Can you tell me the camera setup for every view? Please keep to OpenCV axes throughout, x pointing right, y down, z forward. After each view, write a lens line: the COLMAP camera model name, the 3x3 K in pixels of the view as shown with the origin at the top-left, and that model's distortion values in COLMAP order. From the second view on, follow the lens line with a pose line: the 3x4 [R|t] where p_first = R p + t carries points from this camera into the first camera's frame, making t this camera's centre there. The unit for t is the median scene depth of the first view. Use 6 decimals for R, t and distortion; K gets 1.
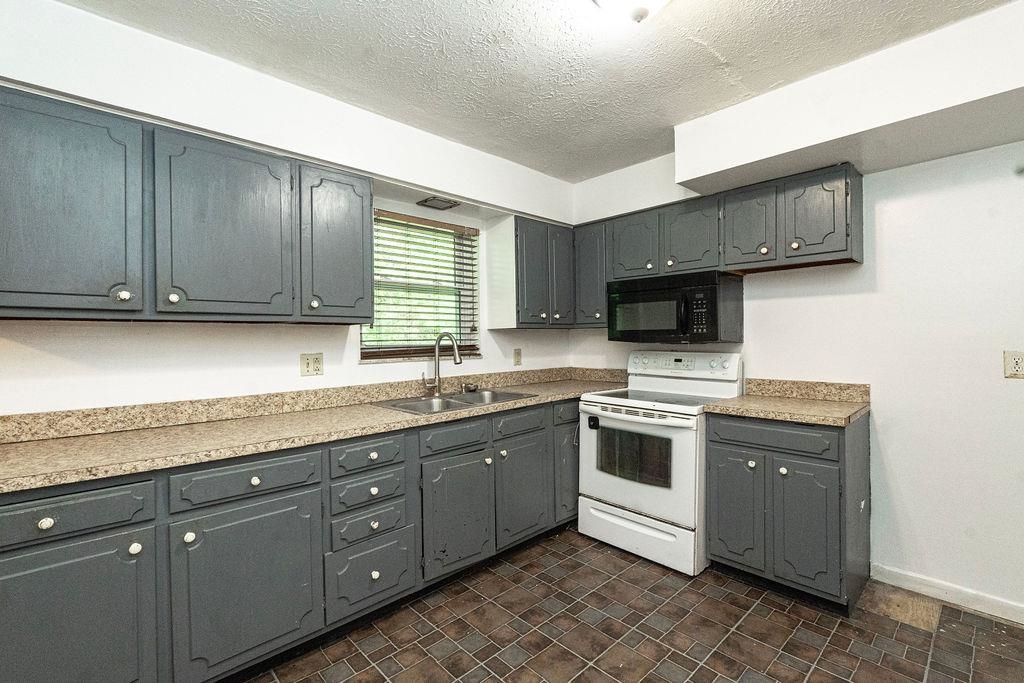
lens RADIAL K [[455.1, 0, 509.0], [0, 455.1, 338.4], [0, 0, 1]] dist [-0.002588, 0.000602]
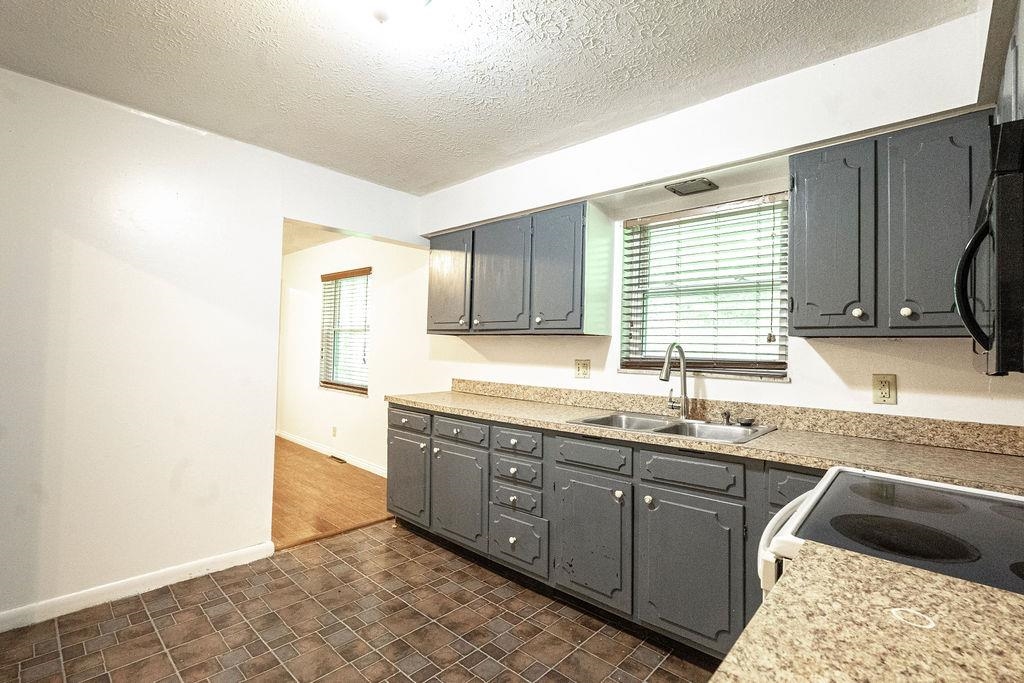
lens RADIAL K [[455.1, 0, 512.3], [0, 455.1, 343.1], [0, 0, 1]] dist [-0.002588, 0.000602]
pose [[0.090163, 0.003650, -0.995920, 0.753260], [-0.021844, 0.999760, 0.001687, -0.008554], [0.995687, 0.021603, 0.090222, 0.719360]]
